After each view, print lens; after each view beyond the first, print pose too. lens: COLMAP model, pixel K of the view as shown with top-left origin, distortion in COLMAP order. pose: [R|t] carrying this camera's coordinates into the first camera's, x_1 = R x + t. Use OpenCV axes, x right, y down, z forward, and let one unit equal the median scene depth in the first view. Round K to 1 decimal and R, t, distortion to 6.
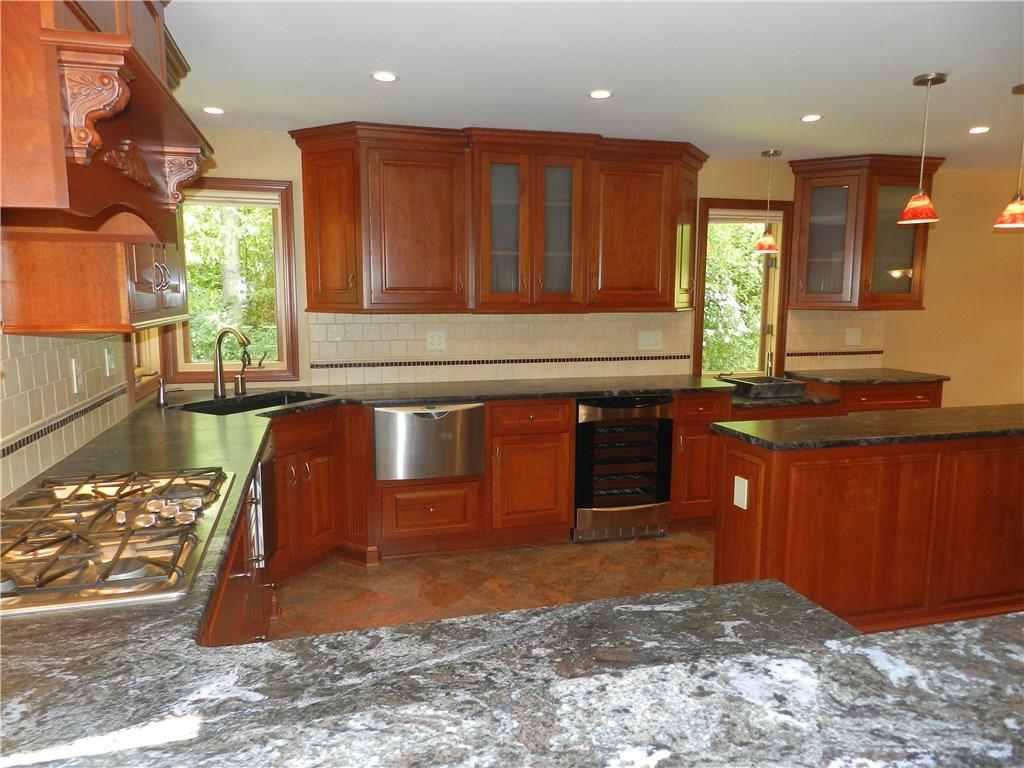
lens RADIAL K [[688.6, 0, 512.0], [0, 688.6, 384.0], [0, 0, 1]] dist [-0.008790, -0.003638]
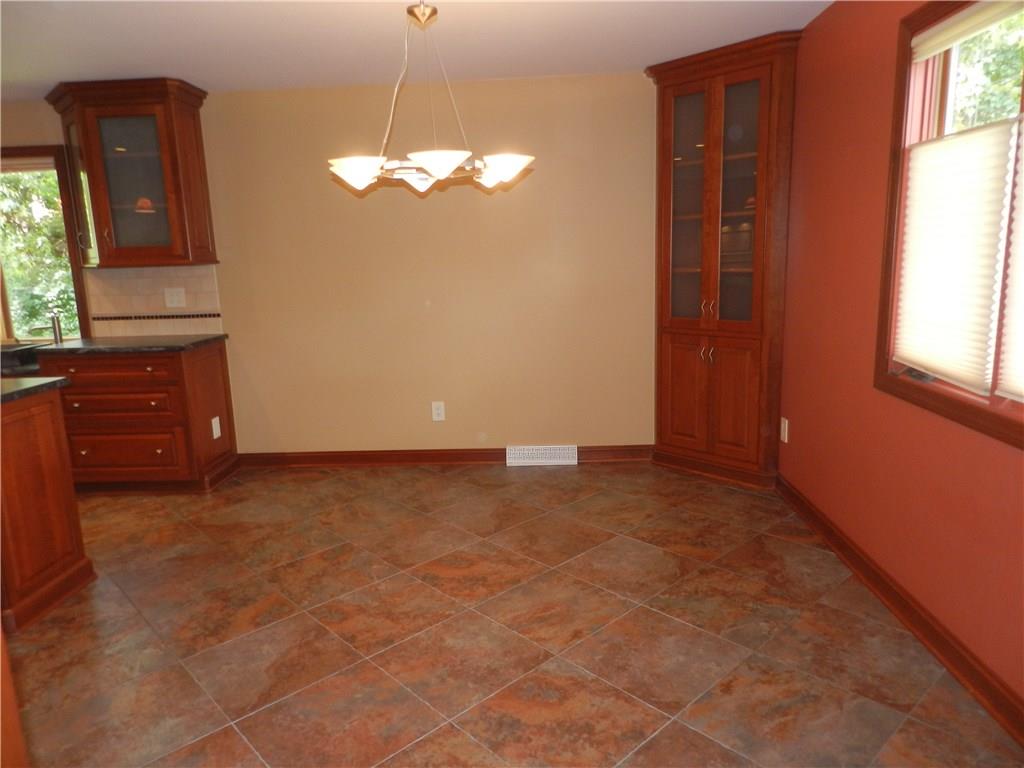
lens RADIAL K [[688.6, 0, 512.0], [0, 688.6, 384.0], [0, 0, 1]] dist [-0.008790, -0.003638]
pose [[0.933467, 0.040009, -0.356425, 1.214799], [-0.009108, 0.996083, 0.087956, -0.040905], [0.358548, -0.078858, 0.930175, 0.351713]]
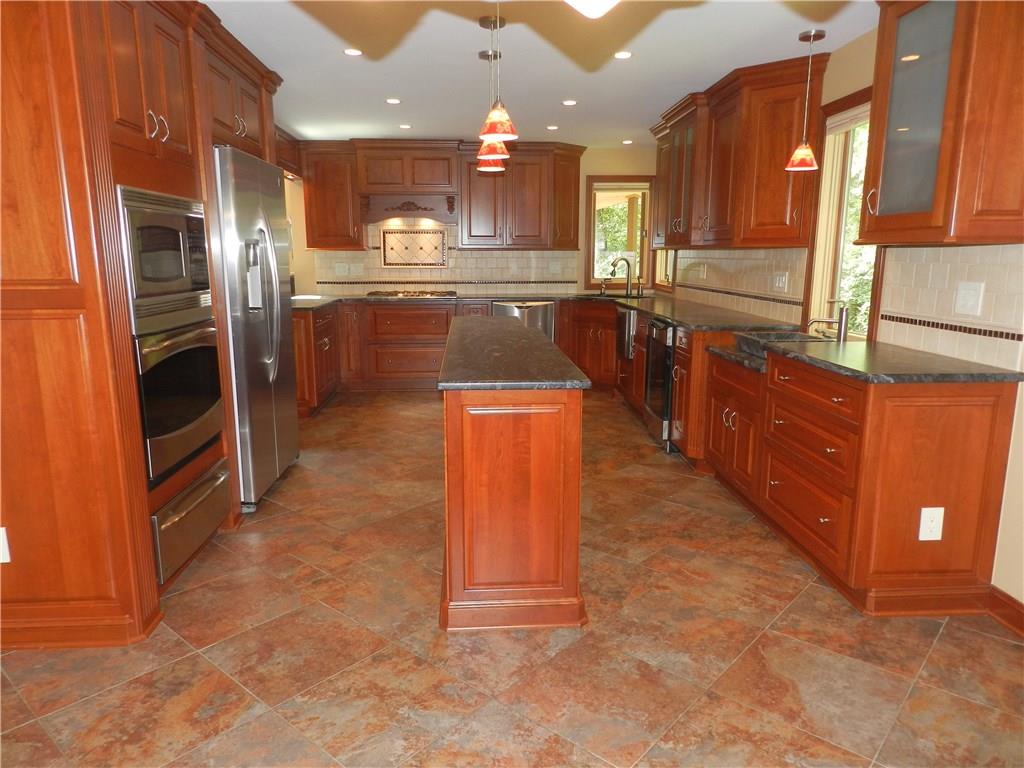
lens RADIAL K [[688.6, 0, 512.0], [0, 688.6, 384.0], [0, 0, 1]] dist [-0.008790, -0.003638]
pose [[-0.275965, 0.174272, -0.945237, 1.106675], [-0.105305, 0.972024, 0.209954, -0.079170], [0.955382, 0.157479, -0.249893, 0.823046]]
